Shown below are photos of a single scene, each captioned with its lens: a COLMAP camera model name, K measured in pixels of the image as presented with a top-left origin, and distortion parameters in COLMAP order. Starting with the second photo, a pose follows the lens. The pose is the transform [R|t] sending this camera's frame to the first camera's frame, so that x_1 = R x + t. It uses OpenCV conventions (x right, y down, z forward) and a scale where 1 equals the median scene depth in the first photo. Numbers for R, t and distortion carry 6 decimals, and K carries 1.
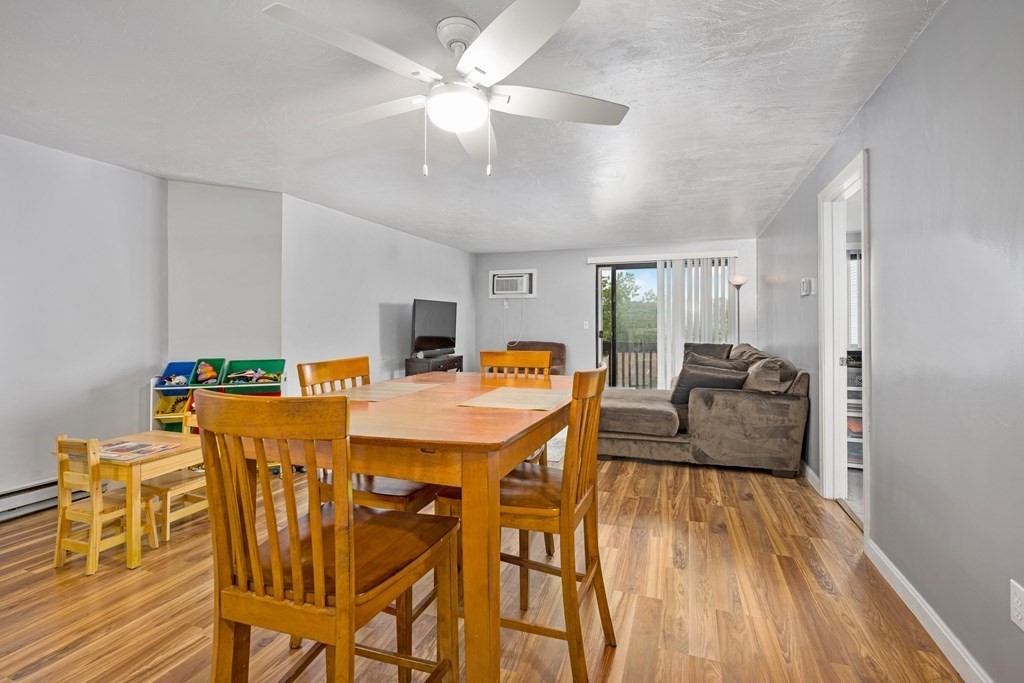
lens RADIAL K [[469.2, 0, 513.5], [0, 469.2, 322.0], [0, 0, 1]] dist [0.002926, 0.000281]
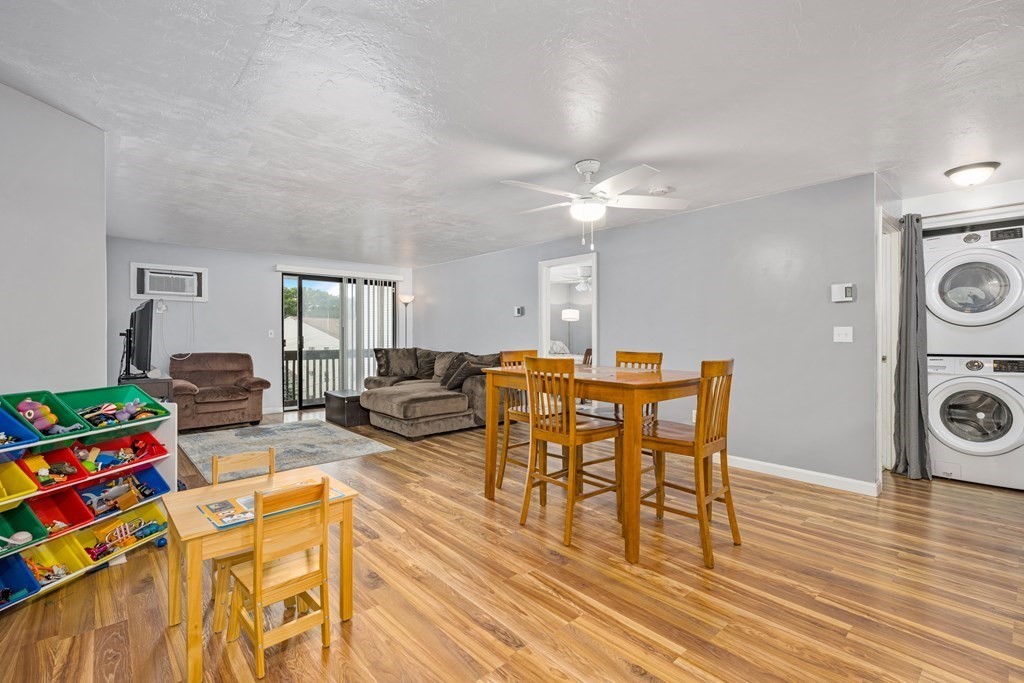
lens RADIAL K [[460.3, 0, 509.6], [0, 460.3, 336.2], [0, 0, 1]] dist [0.001145, 0.000127]
pose [[0.471339, -0.005895, 0.881932, -0.483793], [-0.005301, 0.999941, 0.009517, 0.000357], [-0.881936, -0.009161, 0.471280, 0.121550]]
